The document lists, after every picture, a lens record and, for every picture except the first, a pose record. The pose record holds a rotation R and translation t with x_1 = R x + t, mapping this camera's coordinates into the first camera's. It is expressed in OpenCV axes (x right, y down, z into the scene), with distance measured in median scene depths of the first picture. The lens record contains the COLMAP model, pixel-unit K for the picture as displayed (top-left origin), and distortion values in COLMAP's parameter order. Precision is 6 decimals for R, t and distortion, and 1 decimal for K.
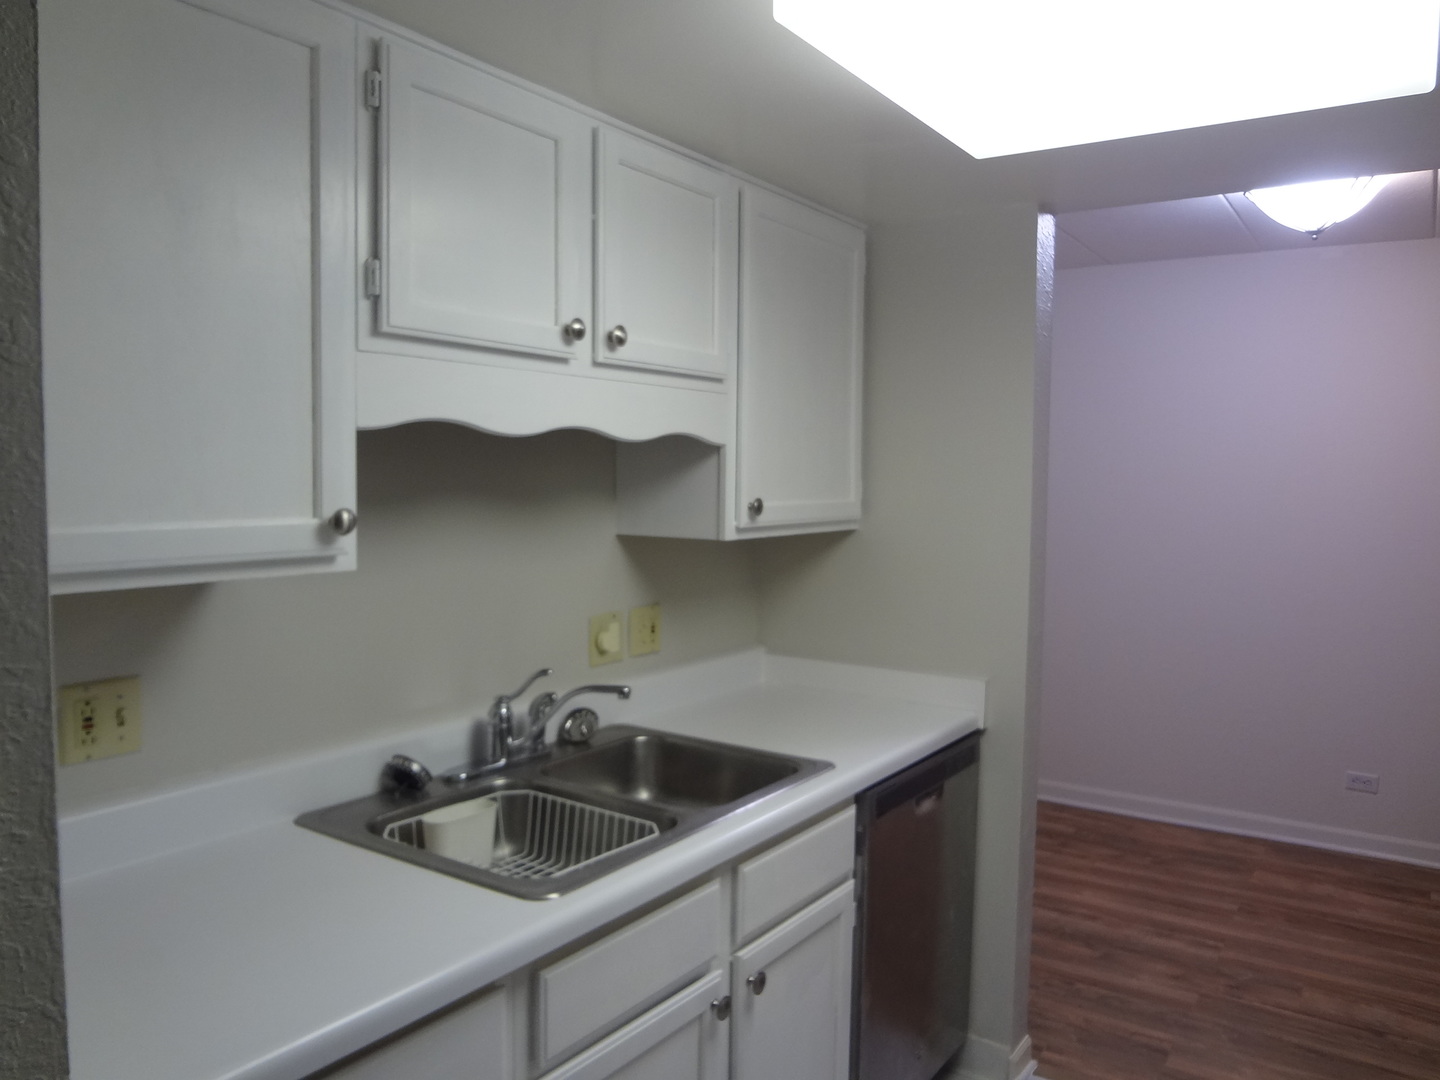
lens RADIAL K [[1069.3, 0, 720.0], [0, 1069.3, 540.0], [0, 0, 1]] dist [-0.038156, 0.001908]
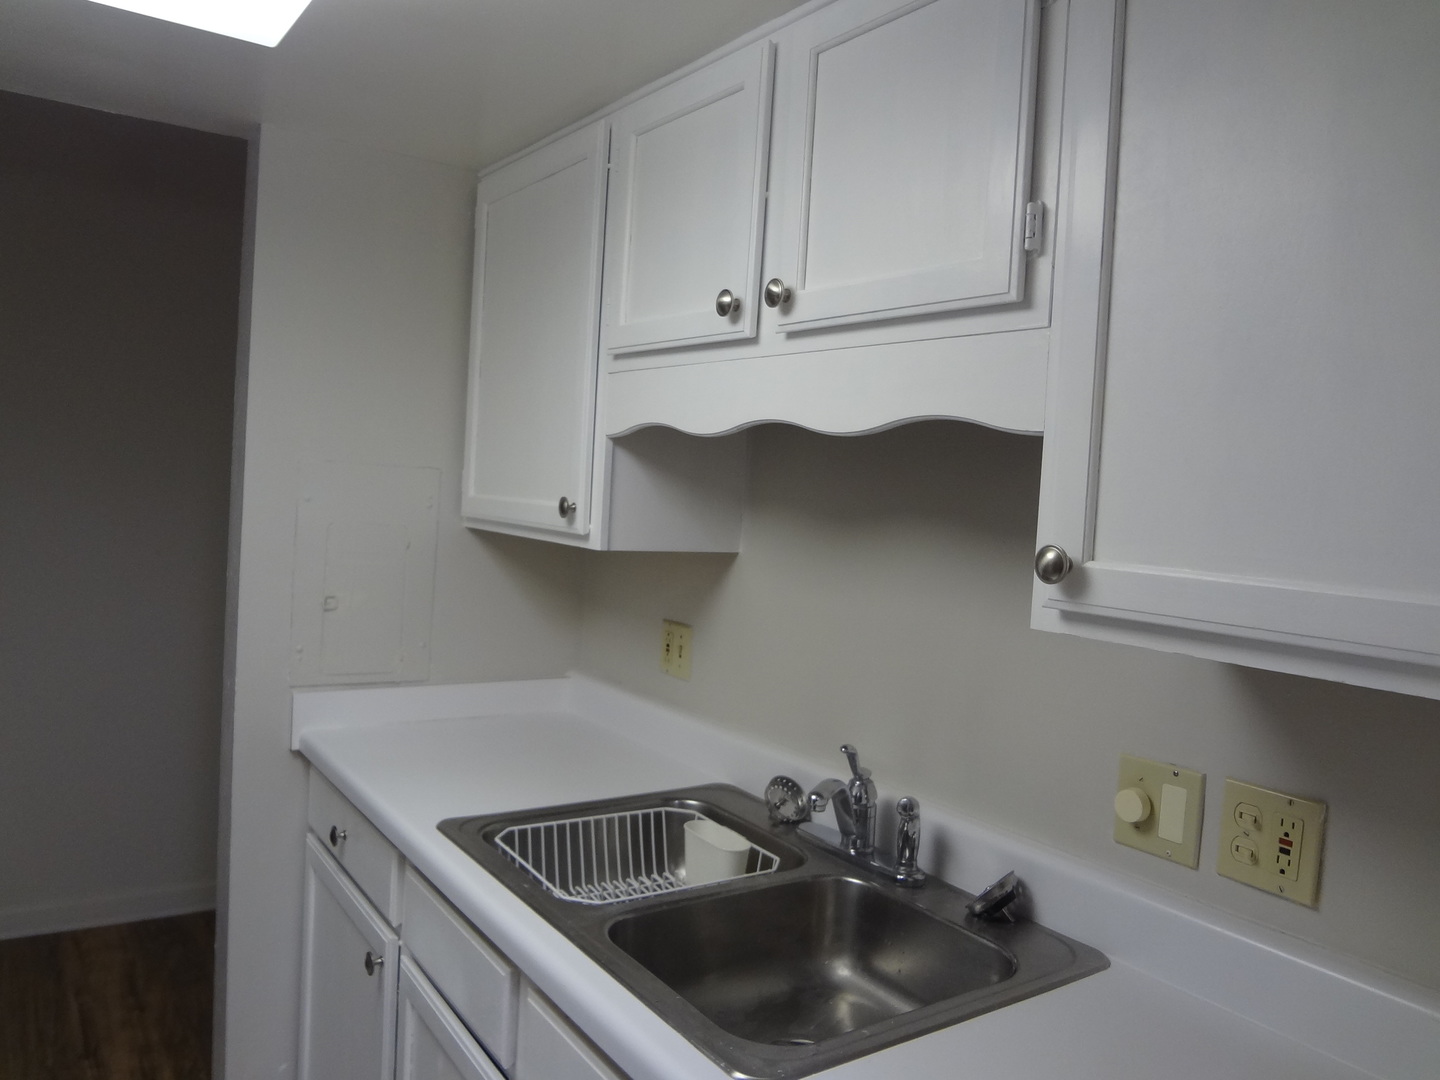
lens RADIAL K [[1069.3, 0, 720.0], [0, 1069.3, 540.0], [0, 0, 1]] dist [-0.038156, 0.001908]
pose [[-0.363364, 0.007676, -0.931616, 0.454113], [-0.127427, 0.990159, 0.057860, -0.043067], [0.922892, 0.139737, -0.358810, 0.926475]]
